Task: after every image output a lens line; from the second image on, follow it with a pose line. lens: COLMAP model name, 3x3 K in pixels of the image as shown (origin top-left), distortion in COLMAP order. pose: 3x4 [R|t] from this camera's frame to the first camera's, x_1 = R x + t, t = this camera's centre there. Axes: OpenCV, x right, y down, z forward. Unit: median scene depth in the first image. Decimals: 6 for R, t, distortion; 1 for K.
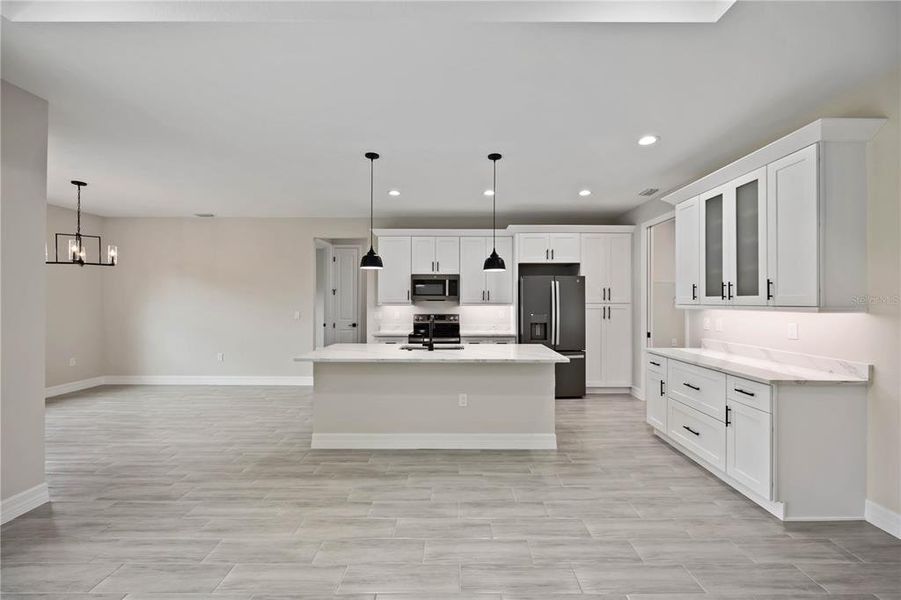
lens RADIAL K [[364.7, 0, 459.2], [0, 364.7, 298.6], [0, 0, 1]] dist [-0.000838, -0.000029]
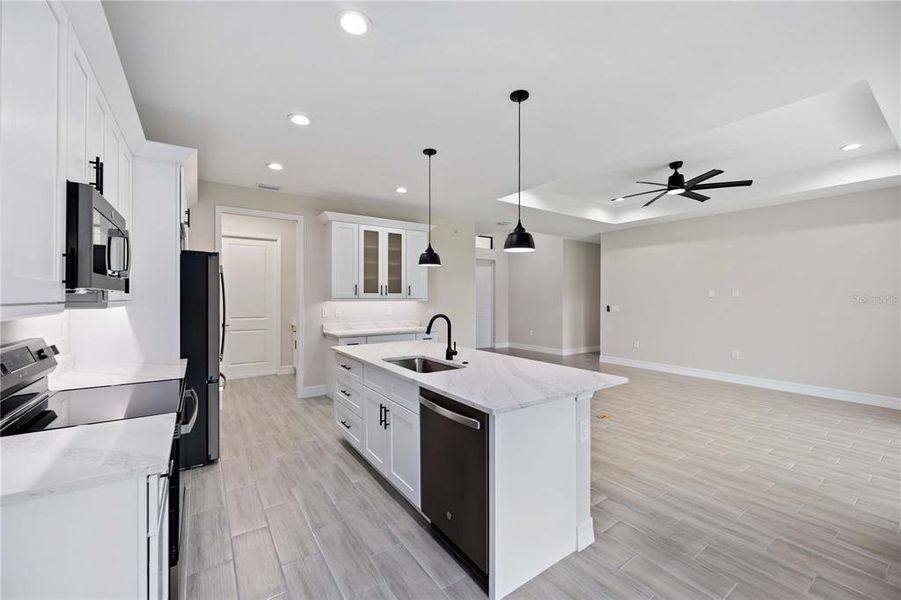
lens RADIAL K [[361.7, 0, 446.7], [0, 361.7, 295.8], [0, 0, 1]] dist [-0.001667, -0.000248]
pose [[-0.558016, 0.001268, 0.829830, -0.514409], [-0.007094, 0.999955, -0.006299, 0.008457], [-0.829800, -0.009401, -0.557981, 1.032105]]
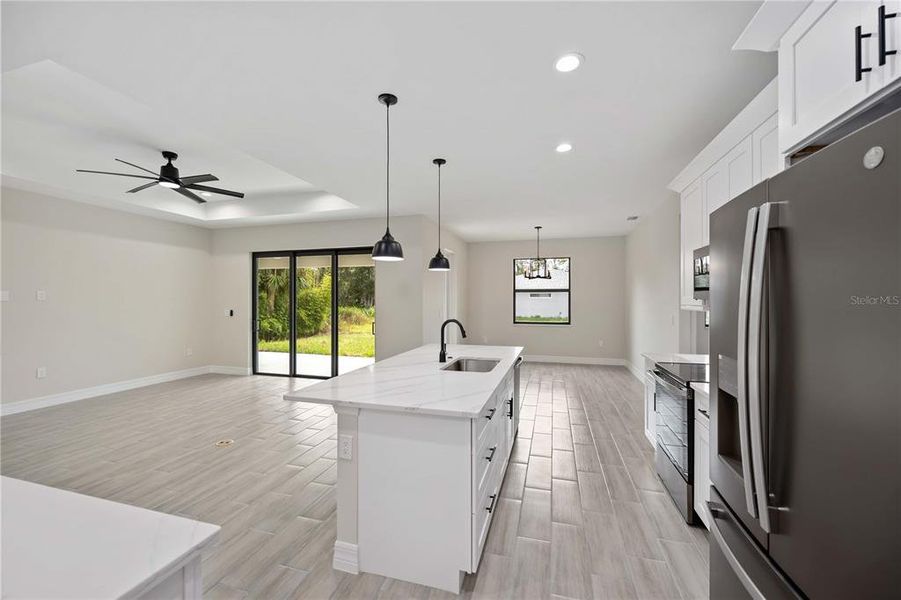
lens RADIAL K [[364.6, 0, 450.5], [0, 364.6, 300.0], [0, 0, 1]] dist [-0.000743, -0.000275]
pose [[-0.282479, -0.001489, -0.959272, 0.508717], [0.004916, 0.999983, -0.003000, 0.004337], [0.959261, -0.005563, -0.282467, 0.898274]]
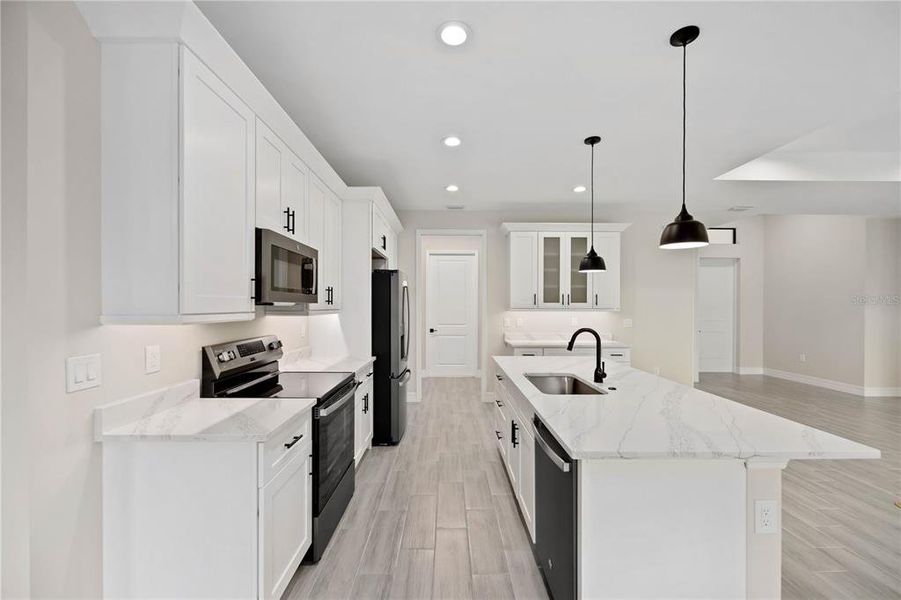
lens RADIAL K [[364.0, 0, 451.5], [0, 364.0, 306.8], [0, 0, 1]] dist [-0.001158, -0.000307]
pose [[-0.000892, -0.004896, 0.999988, -0.526676], [-0.008367, 0.999953, 0.004889, 0.004467], [-0.999965, -0.008362, -0.000933, 0.909699]]
